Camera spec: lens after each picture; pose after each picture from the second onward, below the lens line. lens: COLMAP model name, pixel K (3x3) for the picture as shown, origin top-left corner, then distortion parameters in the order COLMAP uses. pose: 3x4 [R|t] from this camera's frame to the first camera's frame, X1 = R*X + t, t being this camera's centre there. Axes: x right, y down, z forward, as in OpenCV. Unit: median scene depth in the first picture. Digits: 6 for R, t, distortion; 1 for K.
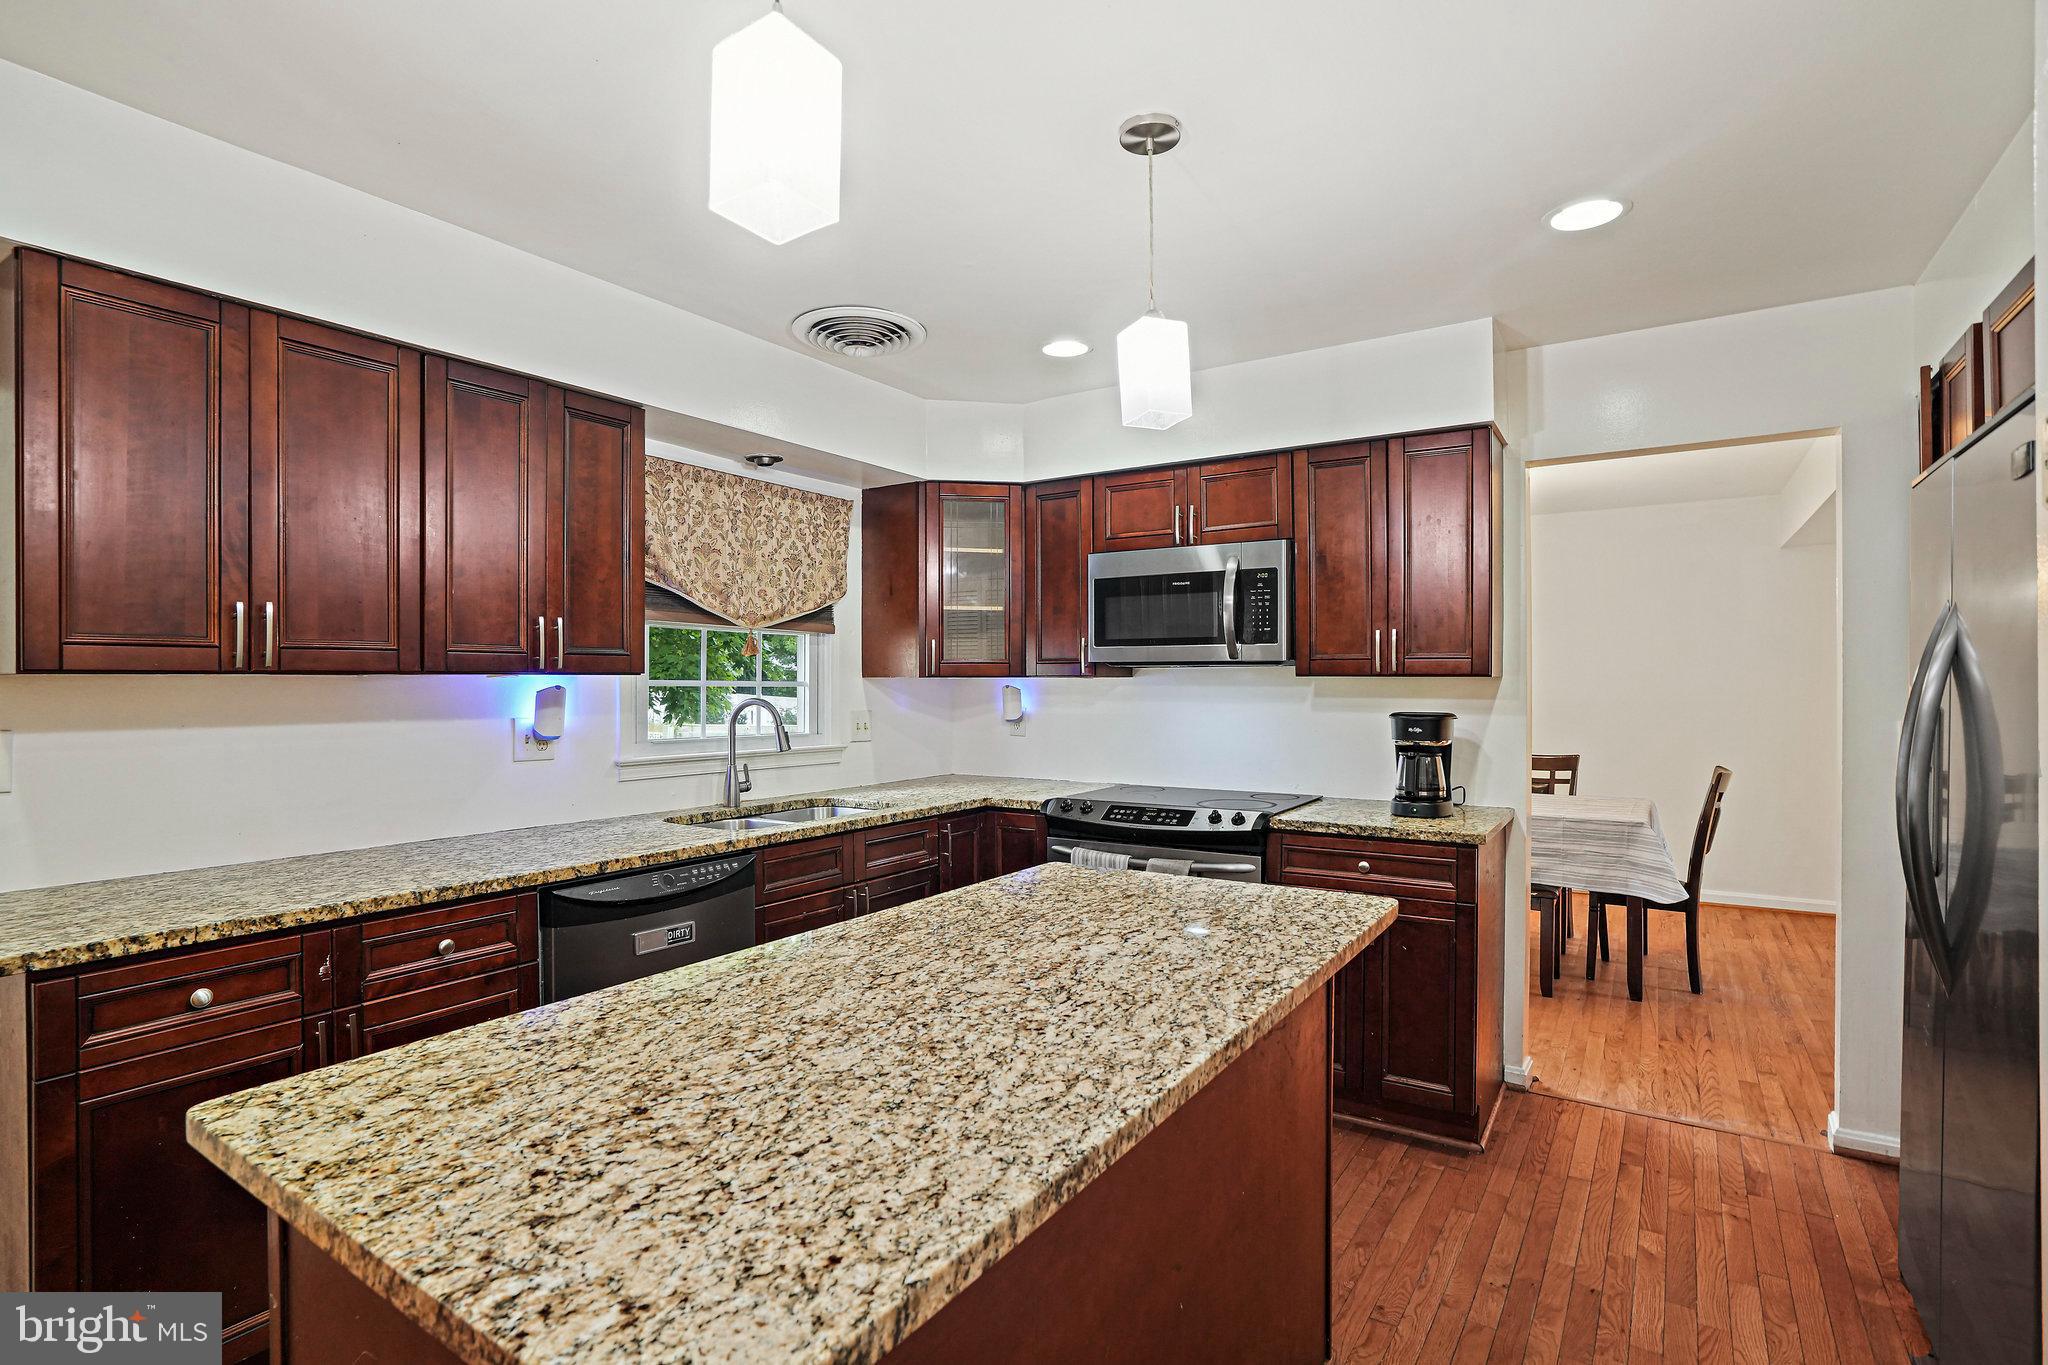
lens RADIAL K [[987.4, 0, 1010.5], [0, 987.4, 681.0], [0, 0, 1]] dist [-0.068290, 0.036112]
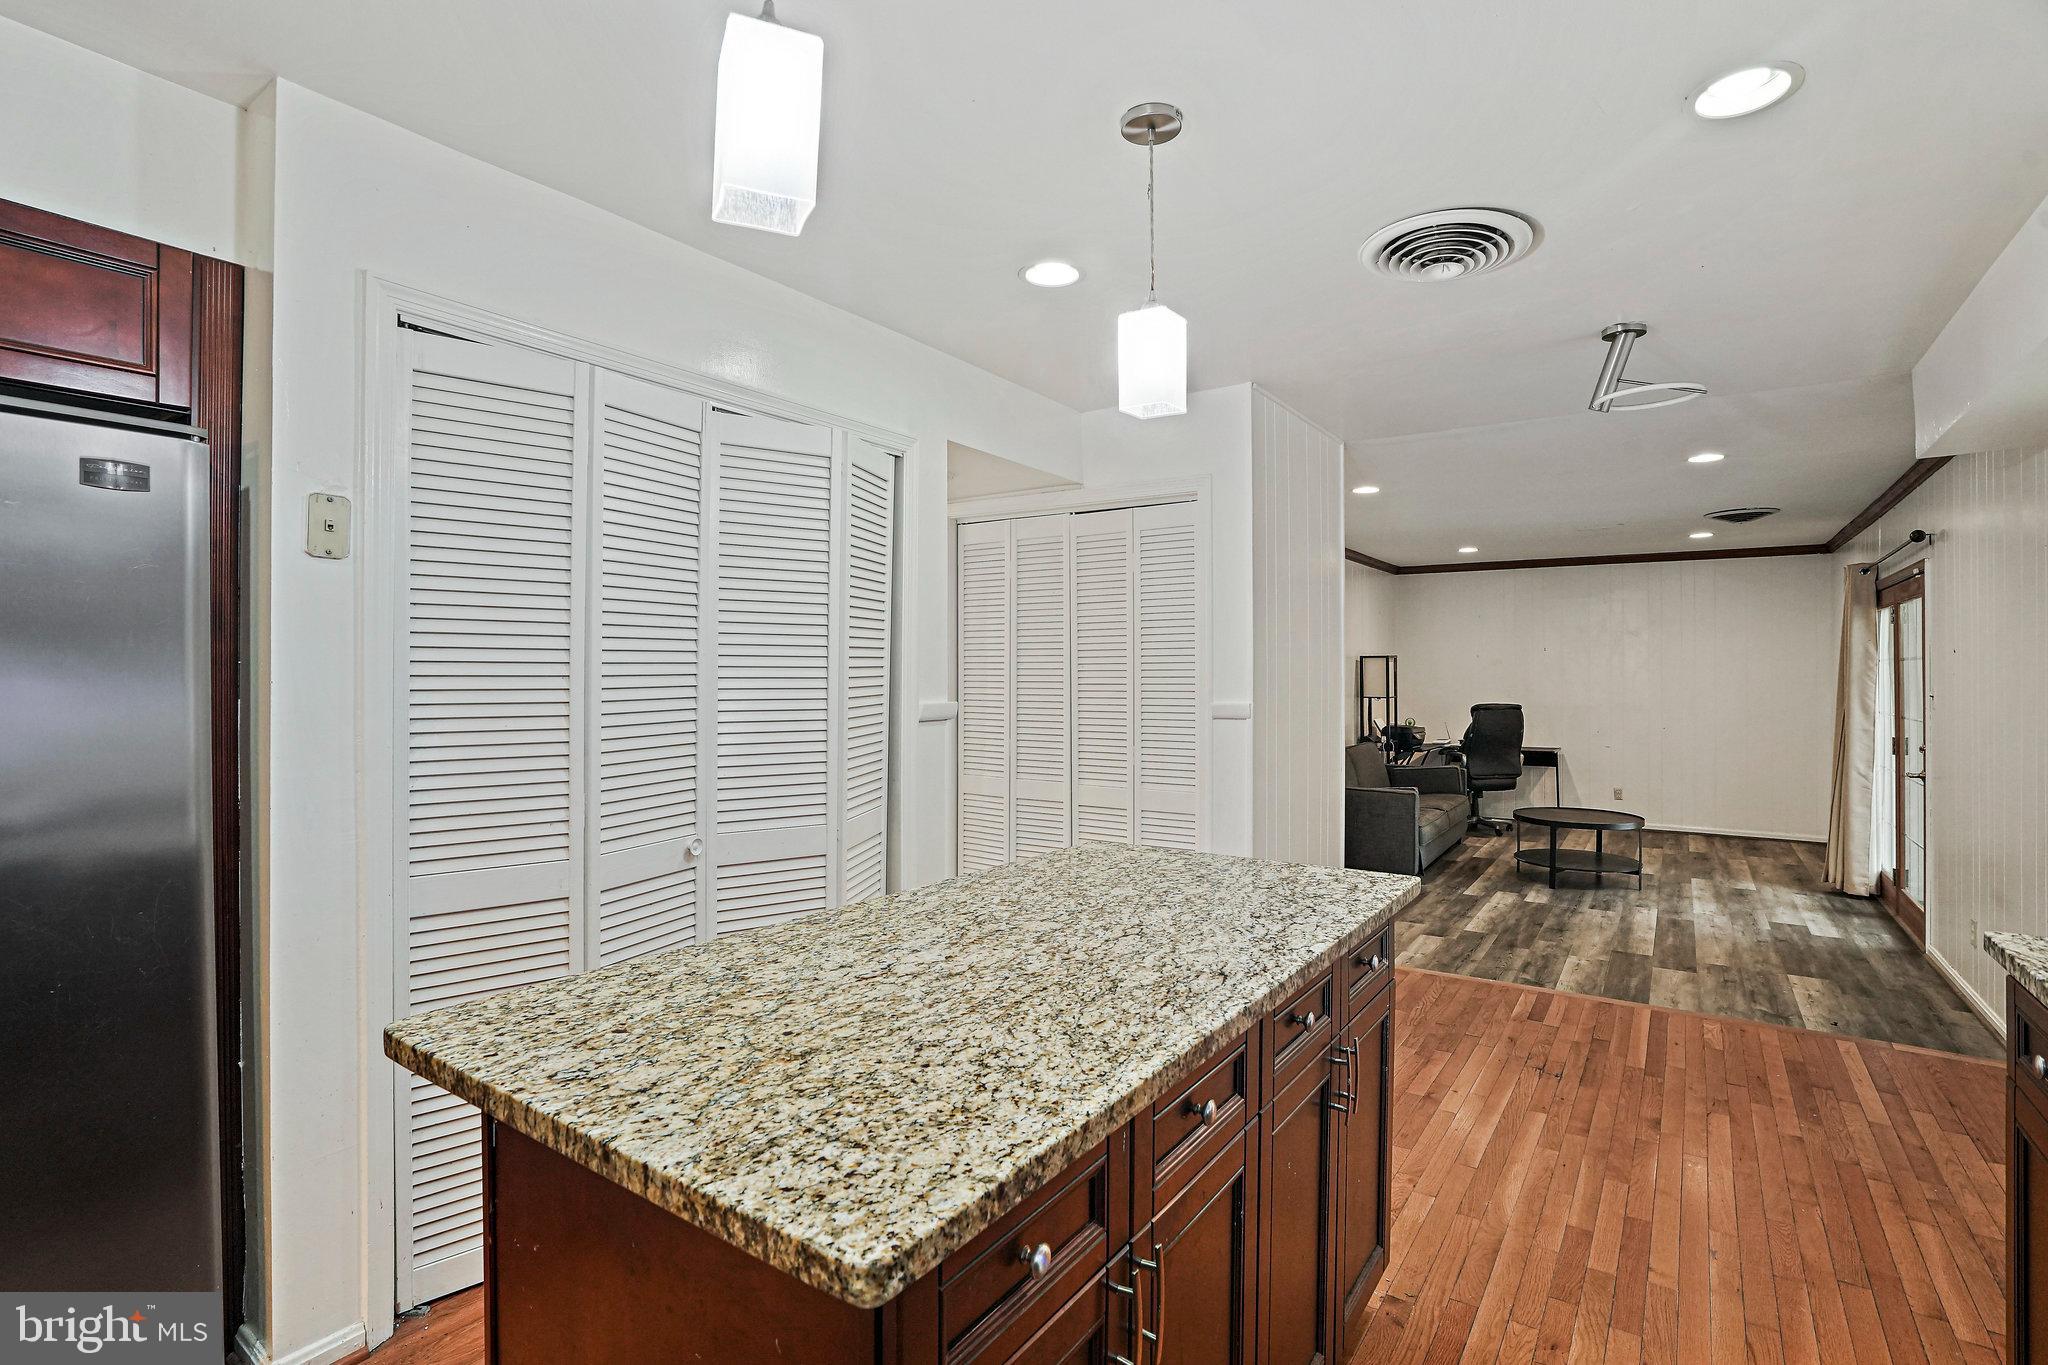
lens RADIAL K [[987.4, 0, 1010.5], [0, 987.4, 681.0], [0, 0, 1]] dist [-0.068290, 0.036112]
pose [[-0.999850, -0.001132, 0.017263, -0.004430], [-0.001064, 0.999992, 0.003956, 0.006323], [-0.017267, 0.003937, -0.999843, 1.528379]]
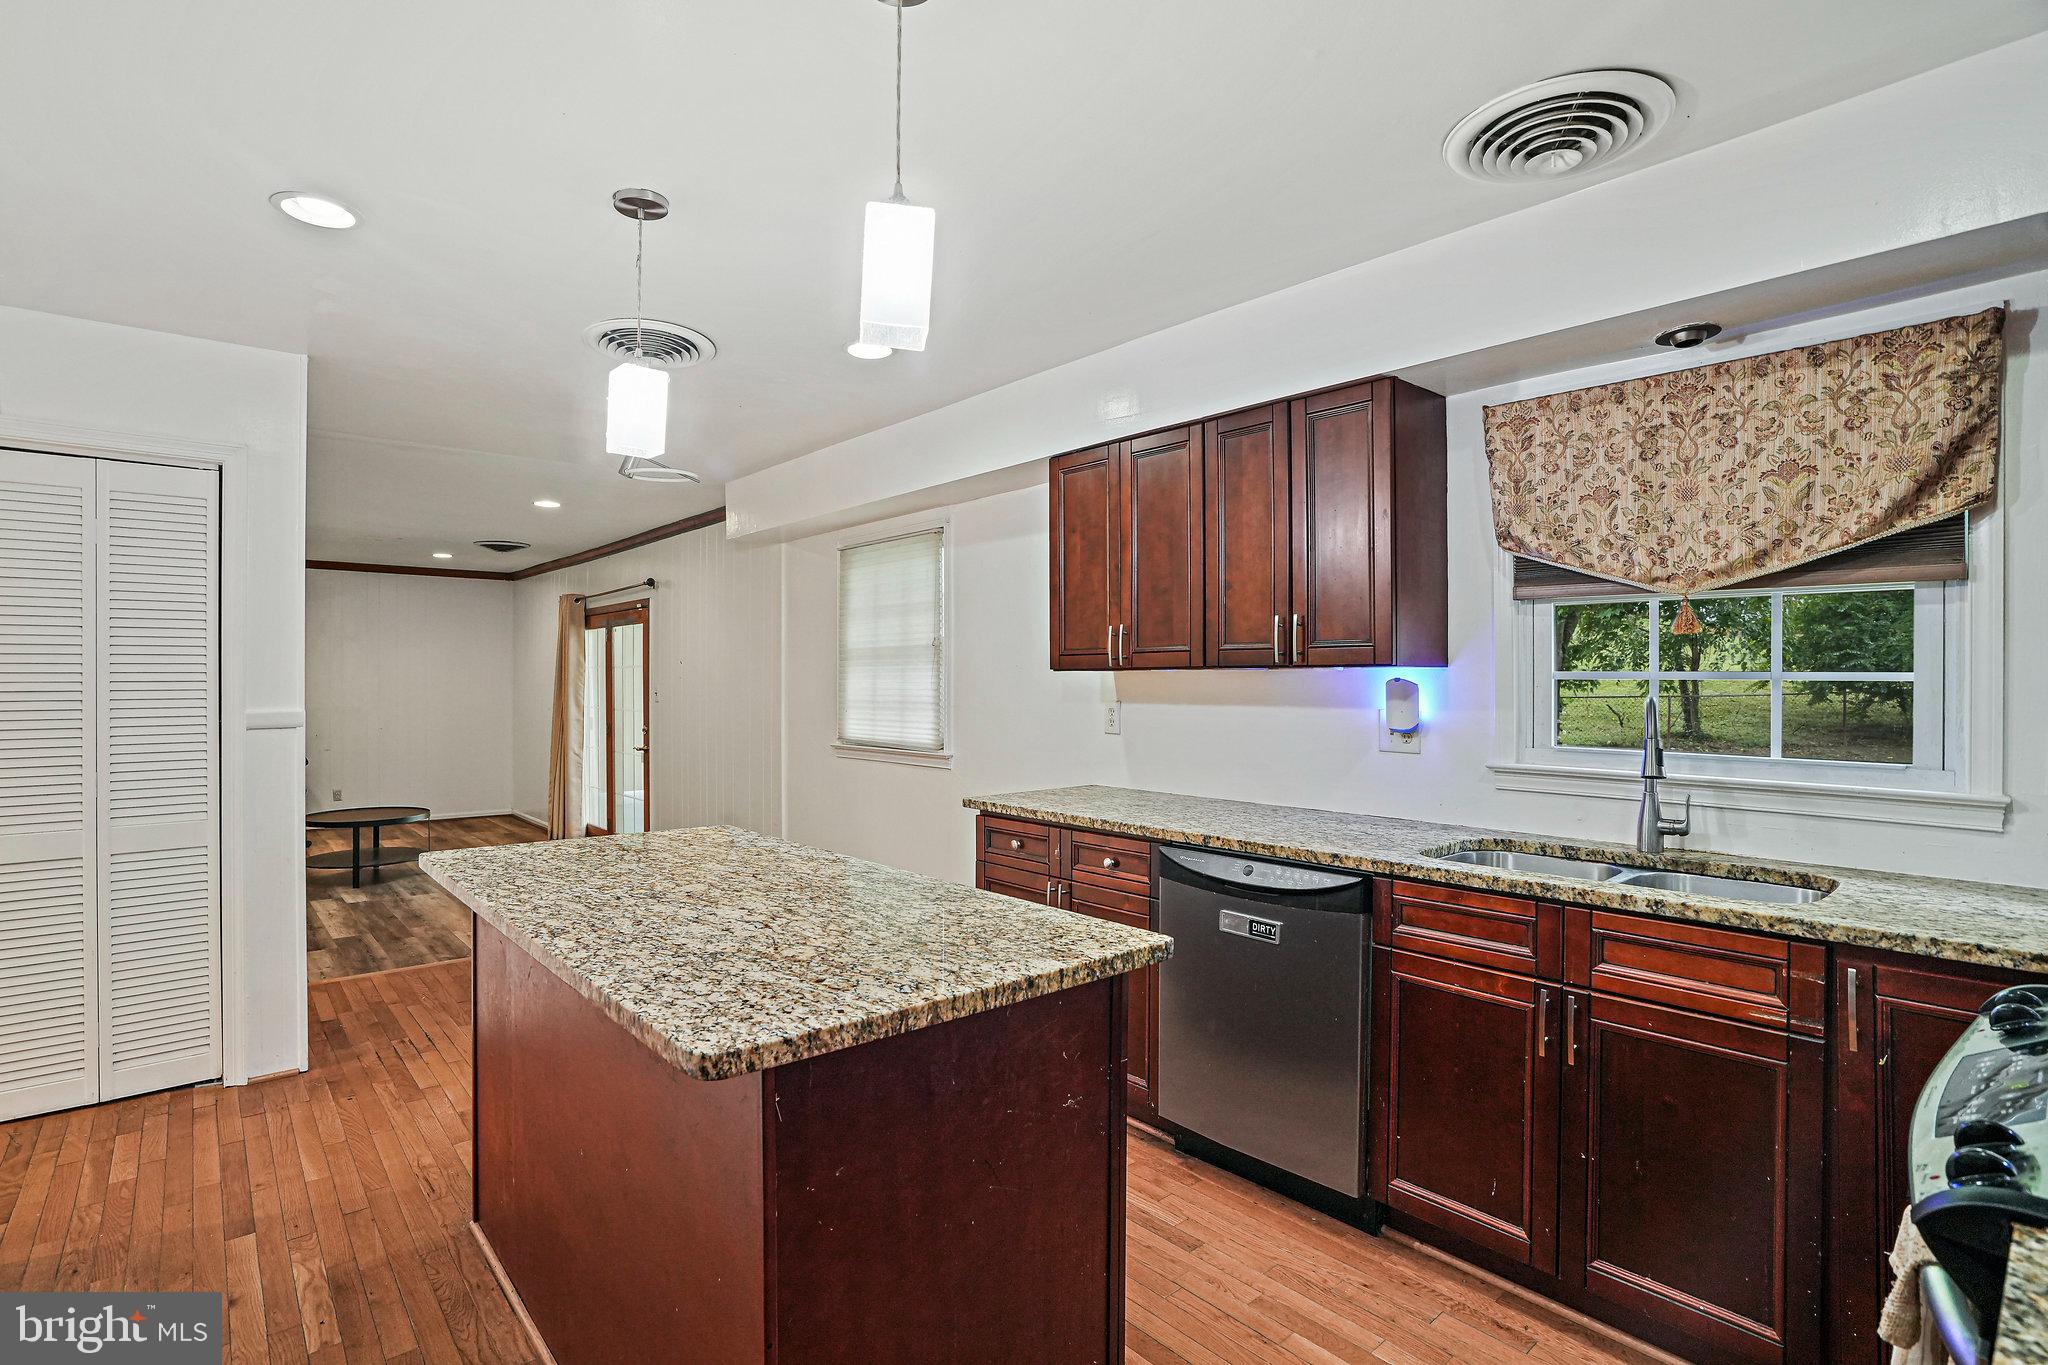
lens RADIAL K [[987.4, 0, 1010.5], [0, 987.4, 681.0], [0, 0, 1]] dist [-0.068290, 0.036112]
pose [[-0.263240, 0.001152, -0.964730, 0.853808], [0.002563, 0.999997, 0.000494, 0.008406], [0.964727, -0.002342, -0.263242, 1.266159]]
